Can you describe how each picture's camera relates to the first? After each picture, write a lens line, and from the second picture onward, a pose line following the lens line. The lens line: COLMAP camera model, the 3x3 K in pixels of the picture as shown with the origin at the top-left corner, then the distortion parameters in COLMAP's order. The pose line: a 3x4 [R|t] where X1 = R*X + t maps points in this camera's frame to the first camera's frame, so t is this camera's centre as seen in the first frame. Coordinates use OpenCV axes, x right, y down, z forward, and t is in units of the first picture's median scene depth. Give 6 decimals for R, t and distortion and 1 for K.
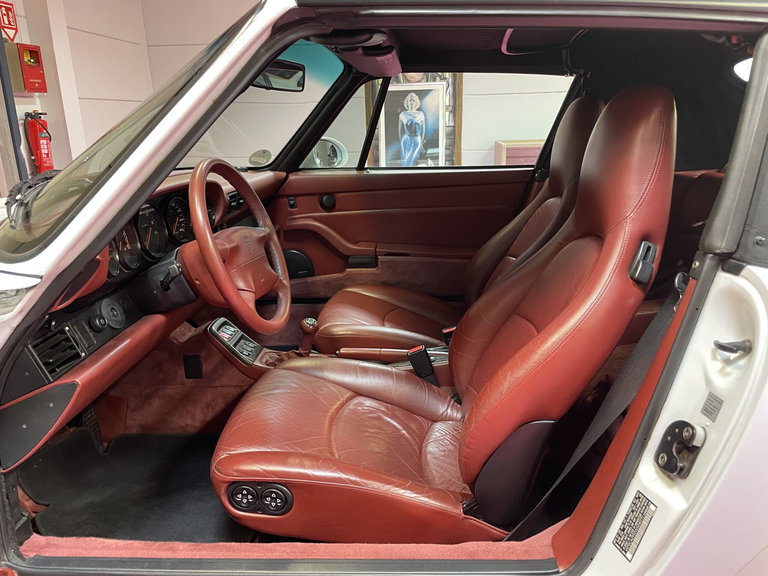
lens RADIAL K [[578.4, 0, 384.0], [0, 578.4, 288.0], [0, 0, 1]] dist [0.087576, -0.137786]
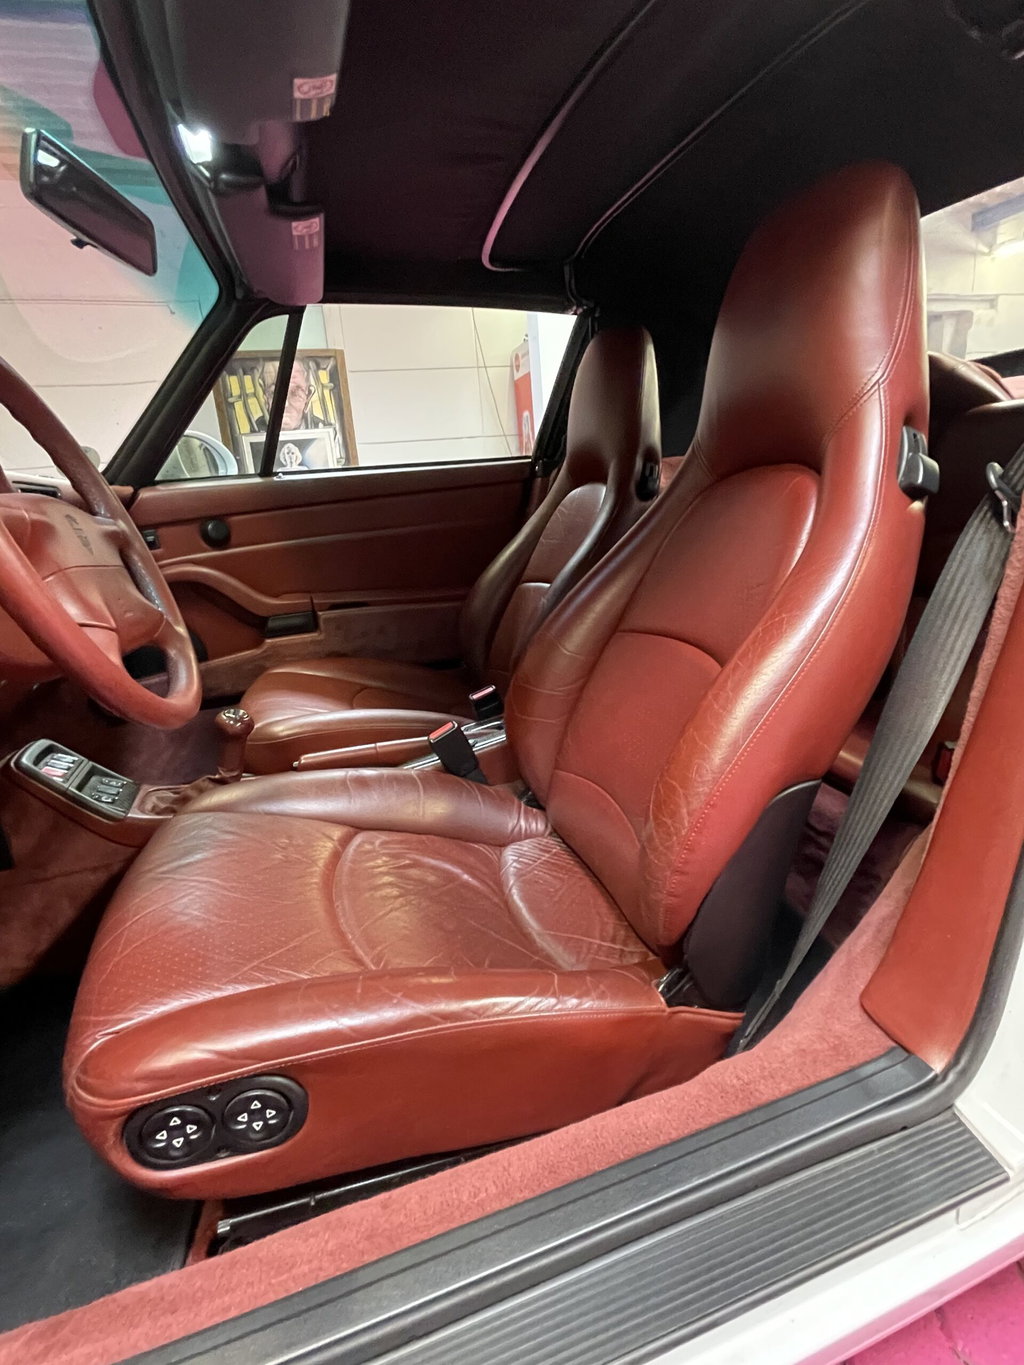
lens RADIAL K [[684.0, 0, 512.0], [0, 684.0, 682.5], [0, 0, 1]] dist [-0.006198, -0.000645]
pose [[0.932739, -0.146670, 0.329371, -0.090998], [0.152892, 0.988218, 0.007084, 0.061992], [-0.326529, 0.043750, 0.944174, 0.327194]]
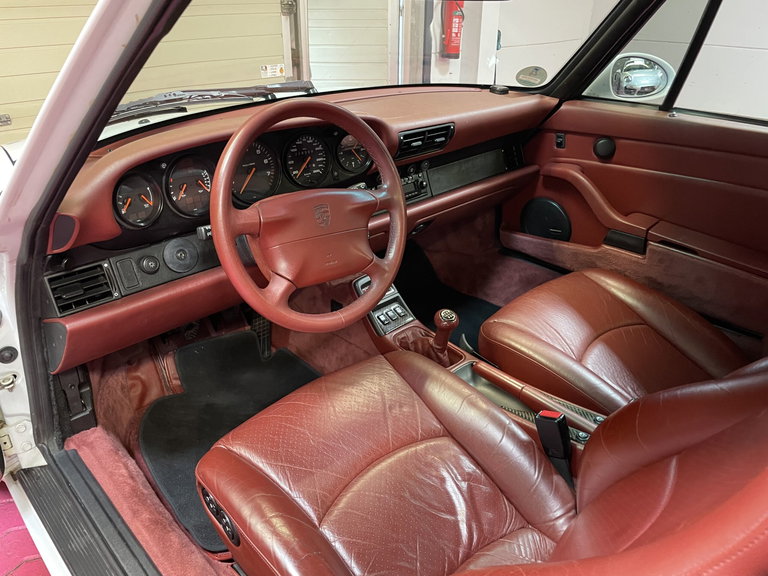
lens RADIAL K [[578.4, 0, 384.0], [0, 578.4, 288.0], [0, 0, 1]] dist [0.087576, -0.137786]
pose [[0.727699, 0.328771, -0.601967, 0.266801], [-0.205979, 0.941875, 0.265413, -0.164389], [0.654238, -0.069148, 0.753121, 0.356405]]
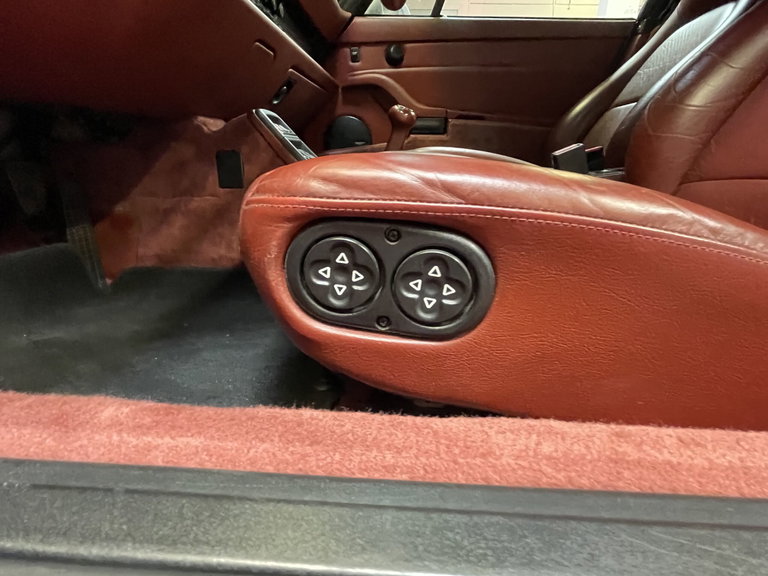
lens RADIAL K [[384.8, 0, 384.0], [0, 384.8, 288.0], [0, 0, 1]] dist [-0.006198, -0.000645]
pose [[0.998709, 0.047082, 0.019068, -0.146460], [-0.048141, 0.997066, 0.059508, 0.234931], [-0.016211, -0.060349, 0.998046, 0.529544]]
